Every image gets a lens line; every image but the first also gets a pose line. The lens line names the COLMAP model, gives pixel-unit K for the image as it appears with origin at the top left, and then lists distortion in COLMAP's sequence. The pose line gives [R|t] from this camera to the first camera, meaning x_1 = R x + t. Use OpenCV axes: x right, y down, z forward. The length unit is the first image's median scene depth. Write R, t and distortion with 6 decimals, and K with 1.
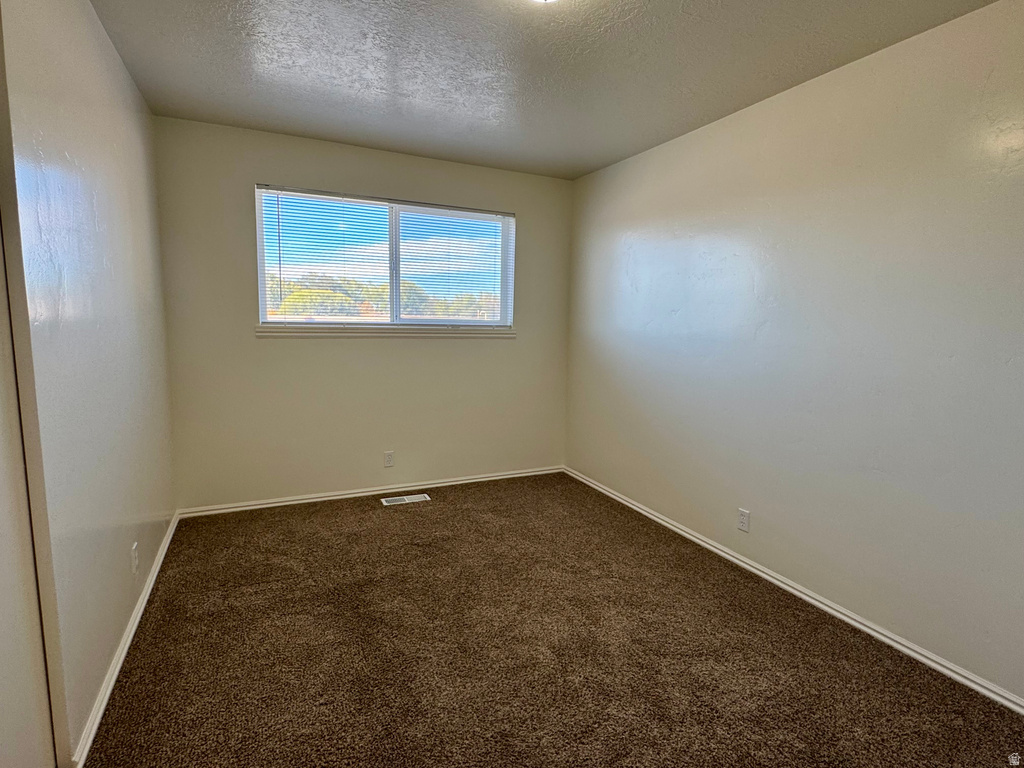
lens RADIAL K [[516.5, 0, 512.0], [0, 516.5, 384.0], [0, 0, 1]] dist [0.000586, -0.016670]
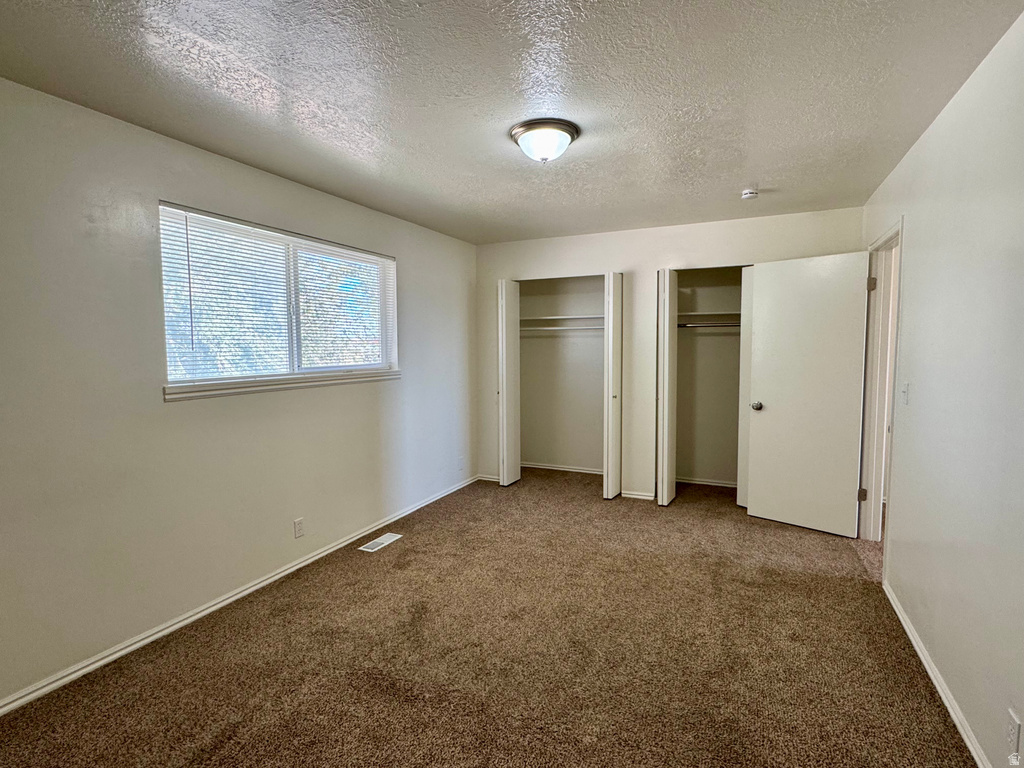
lens RADIAL K [[516.5, 0, 512.0], [0, 516.5, 384.0], [0, 0, 1]] dist [0.000586, -0.016670]
pose [[0.770914, -0.079531, 0.631955, -0.494751], [0.120403, 0.992482, -0.021975, -0.033460], [-0.625456, 0.093029, 0.774694, 0.091006]]
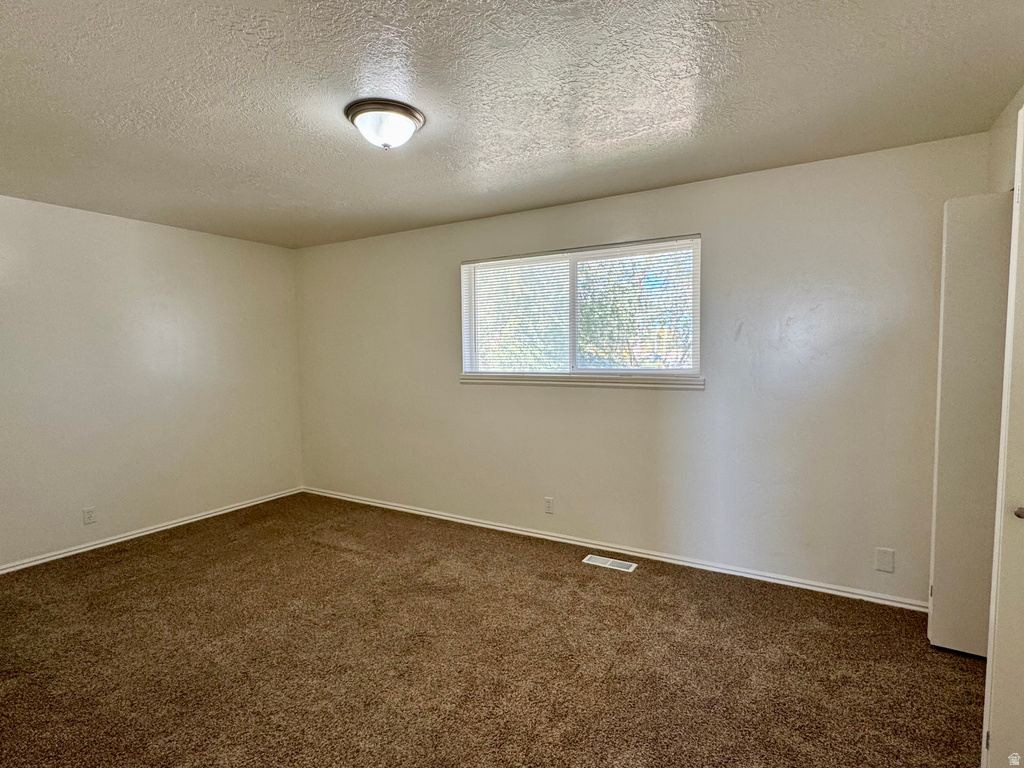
lens RADIAL K [[516.5, 0, 512.0], [0, 516.5, 384.0], [0, 0, 1]] dist [0.000586, -0.016670]
pose [[0.552290, 0.012966, -0.833551, 0.522243], [-0.099938, 0.993698, -0.050760, -0.032681], [0.827640, 0.111338, 0.550106, 0.361841]]
